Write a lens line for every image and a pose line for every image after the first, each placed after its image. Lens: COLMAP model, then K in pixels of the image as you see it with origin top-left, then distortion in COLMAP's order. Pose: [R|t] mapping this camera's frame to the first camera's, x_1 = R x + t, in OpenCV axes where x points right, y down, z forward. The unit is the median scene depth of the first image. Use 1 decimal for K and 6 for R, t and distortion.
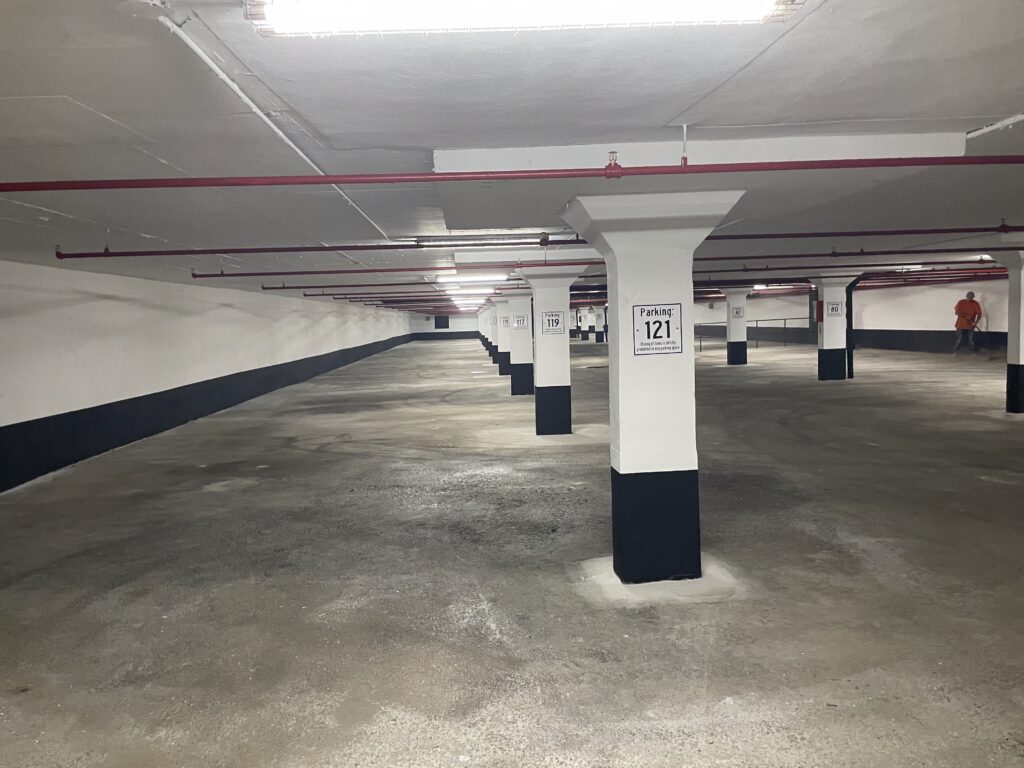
lens RADIAL K [[770.0, 0, 509.0], [0, 770.0, 379.1], [0, 0, 1]] dist [0.041509, -0.017246]
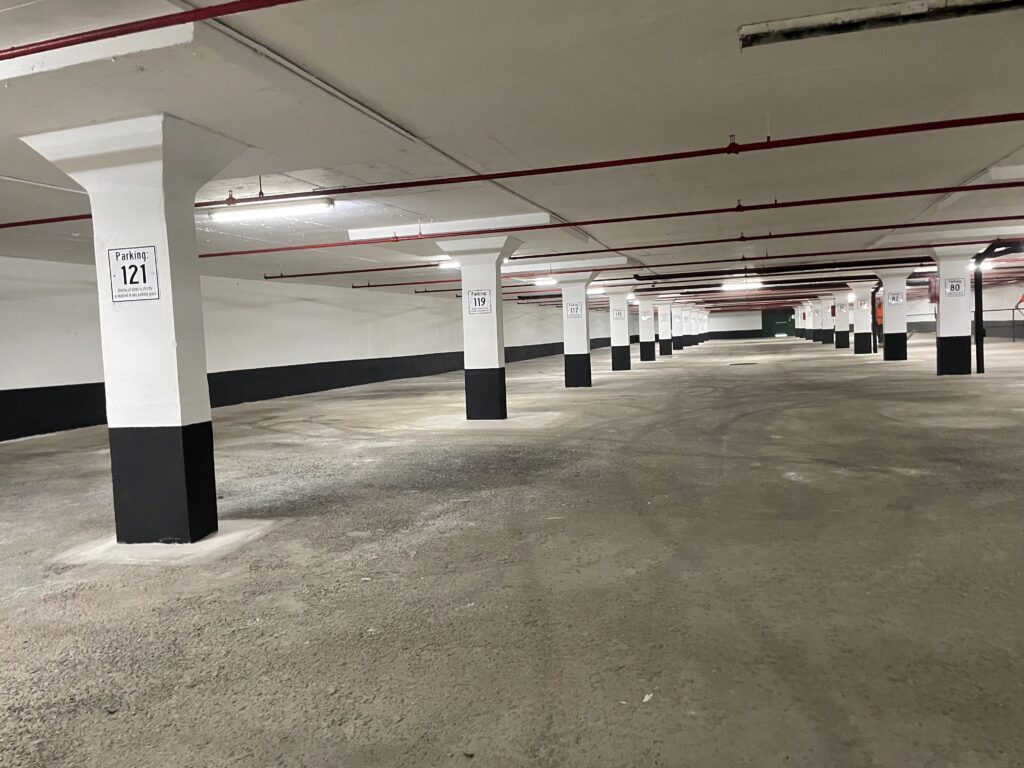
lens RADIAL K [[770.0, 0, 511.0], [0, 770.0, 388.7], [0, 0, 1]] dist [0.041509, -0.017246]
pose [[0.939718, 0.016081, -0.341572, 0.950880], [-0.014593, 0.999870, 0.006926, 0.061734], [0.341639, -0.001524, 0.939830, 0.265200]]
